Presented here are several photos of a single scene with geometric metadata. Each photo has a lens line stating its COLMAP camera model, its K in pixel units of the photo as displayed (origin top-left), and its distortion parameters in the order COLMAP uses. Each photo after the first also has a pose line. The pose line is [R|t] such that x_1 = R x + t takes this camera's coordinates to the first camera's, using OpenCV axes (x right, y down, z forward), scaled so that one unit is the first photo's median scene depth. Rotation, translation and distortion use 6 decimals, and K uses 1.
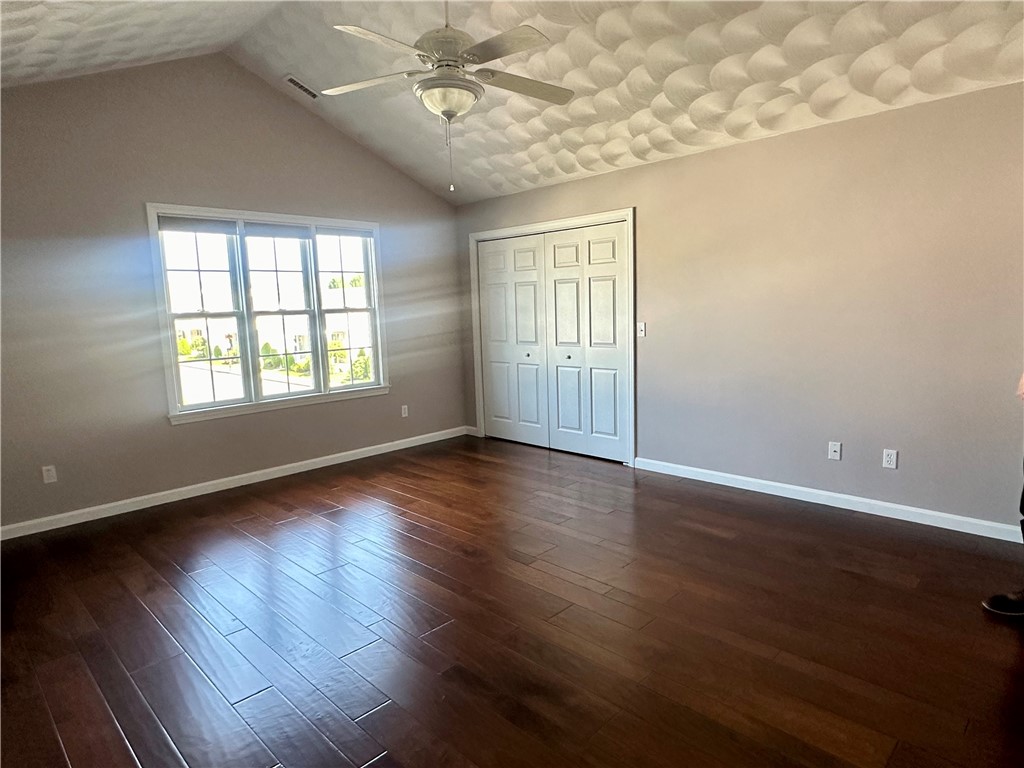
lens RADIAL K [[599.6, 0, 512.0], [0, 599.6, 384.0], [0, 0, 1]] dist [-0.011056, -0.001662]
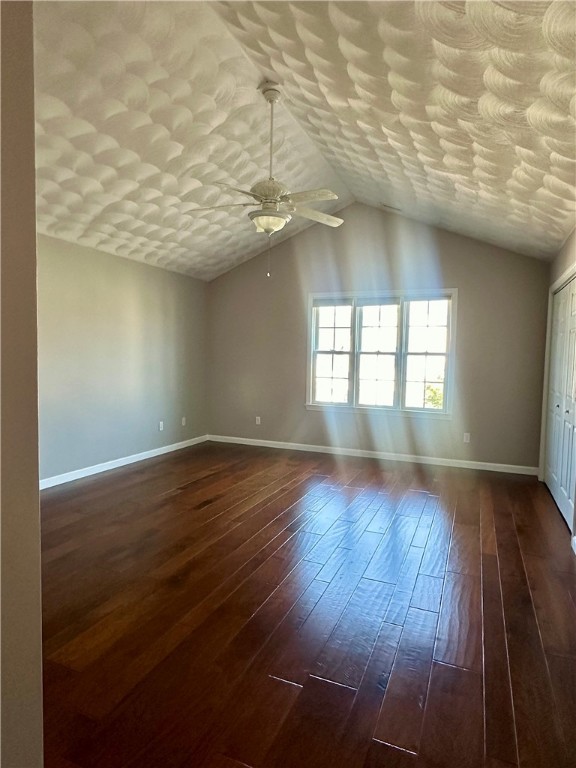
lens RADIAL K [[449.7, 0, 289.5], [0, 449.7, 380.9], [0, 0, 1]] dist [-0.011056, -0.001662]
pose [[0.376418, 0.091225, -0.921948, 0.652687], [-0.146660, 0.988460, 0.037927, -0.062252], [0.914768, 0.120937, 0.385453, 0.370839]]
